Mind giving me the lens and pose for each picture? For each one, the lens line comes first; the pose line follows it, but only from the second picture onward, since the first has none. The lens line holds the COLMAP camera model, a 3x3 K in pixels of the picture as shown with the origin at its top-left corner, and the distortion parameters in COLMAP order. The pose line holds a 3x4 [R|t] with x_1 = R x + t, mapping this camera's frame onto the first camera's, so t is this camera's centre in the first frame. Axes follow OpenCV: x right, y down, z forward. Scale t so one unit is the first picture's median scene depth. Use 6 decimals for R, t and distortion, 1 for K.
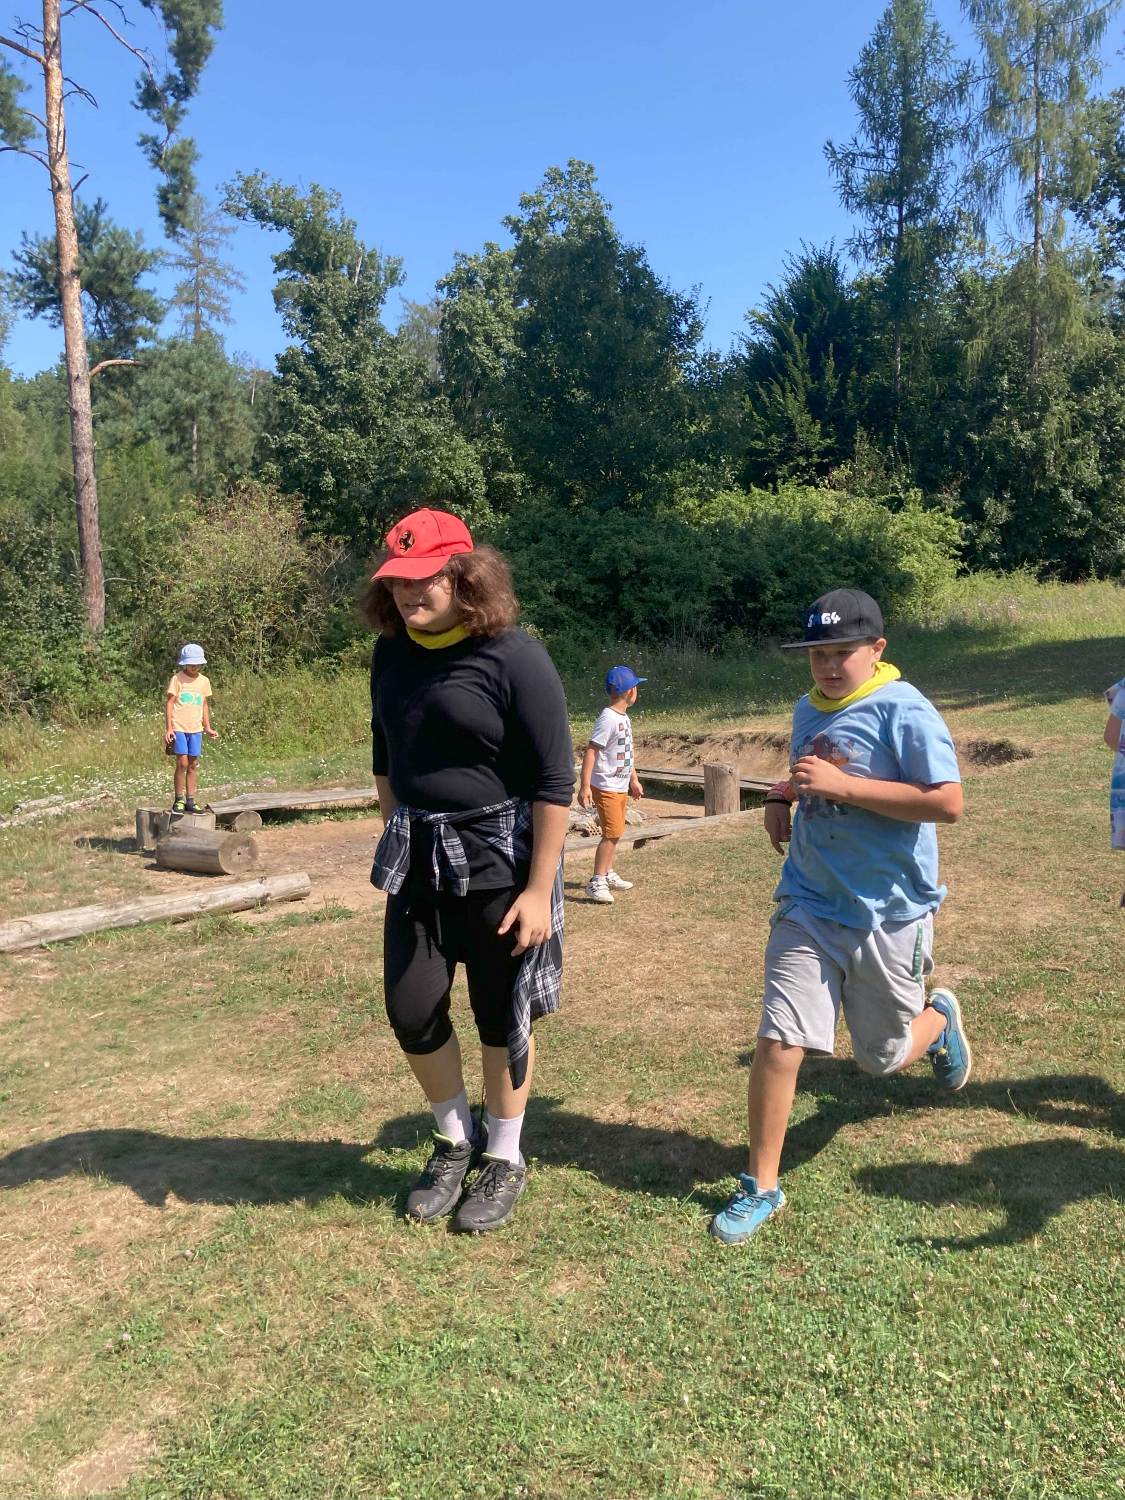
lens RADIAL K [[1229.5, 0, 574.2], [0, 1229.5, 798.0], [0, 0, 1]] dist [0.003300, -0.011230]
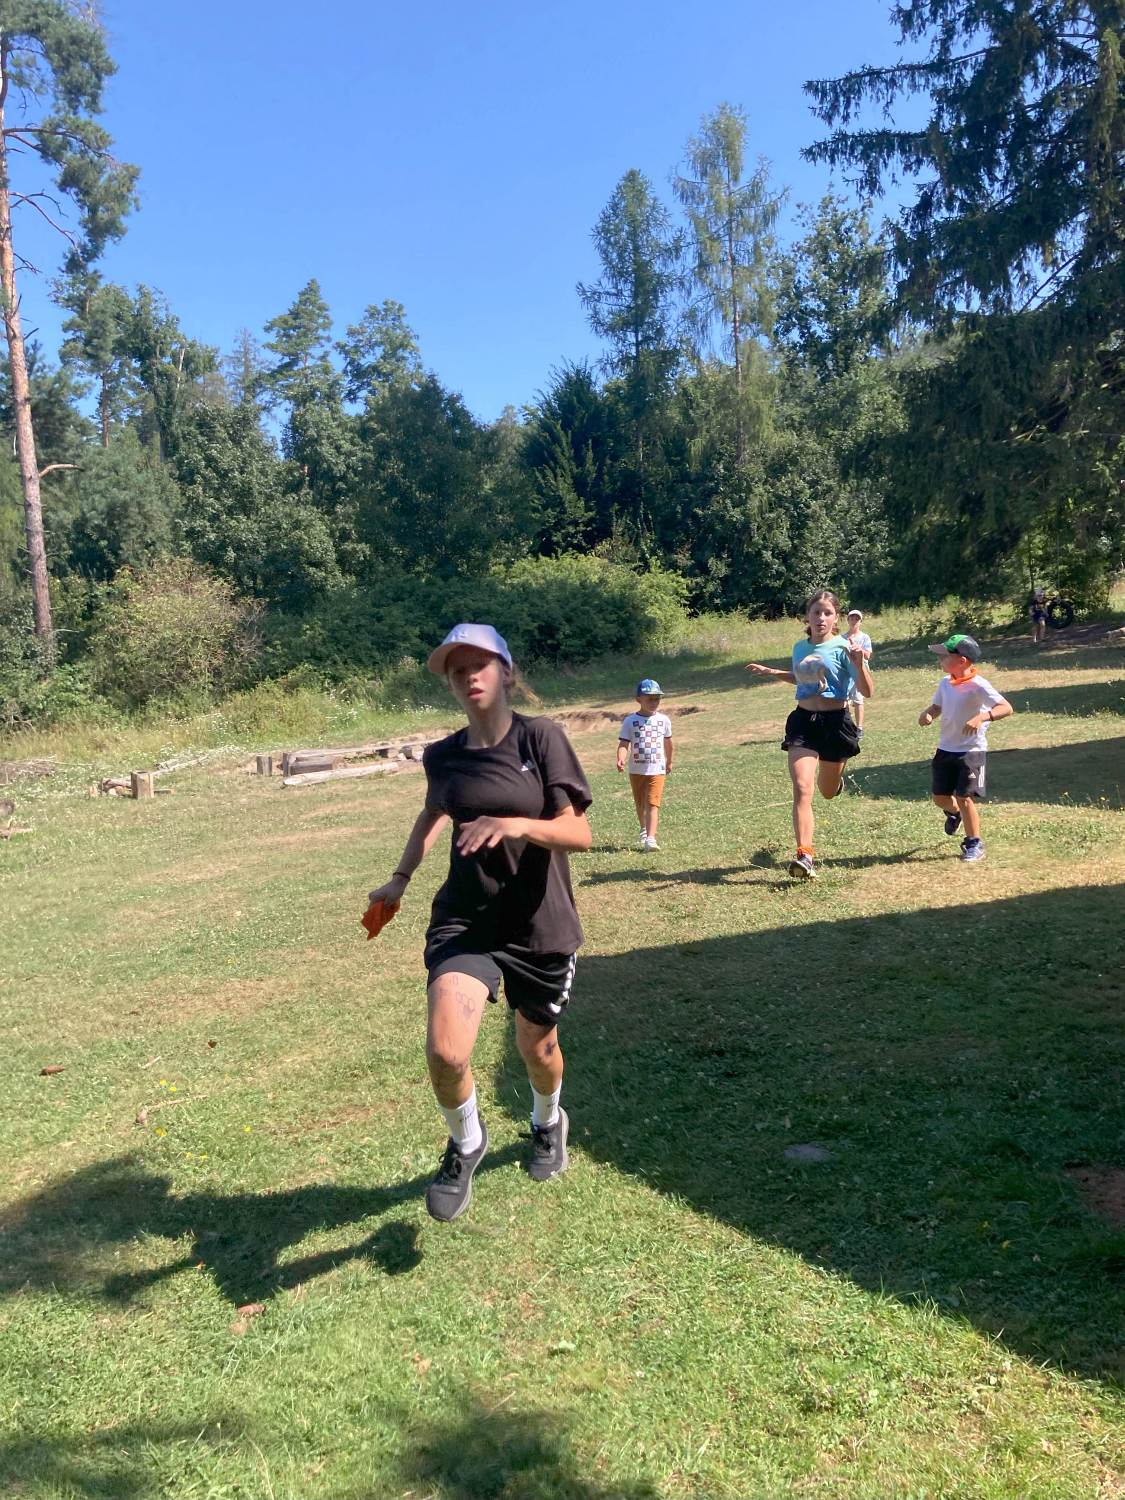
lens RADIAL K [[1229.5, 0, 562.2], [0, 1229.5, 748.9], [0, 0, 1]] dist [0.003300, -0.011230]
pose [[0.983831, -0.033088, 0.176014, -0.066914], [0.044900, 0.996968, -0.063554, 0.041963], [-0.173378, 0.070430, 0.982334, -0.282015]]
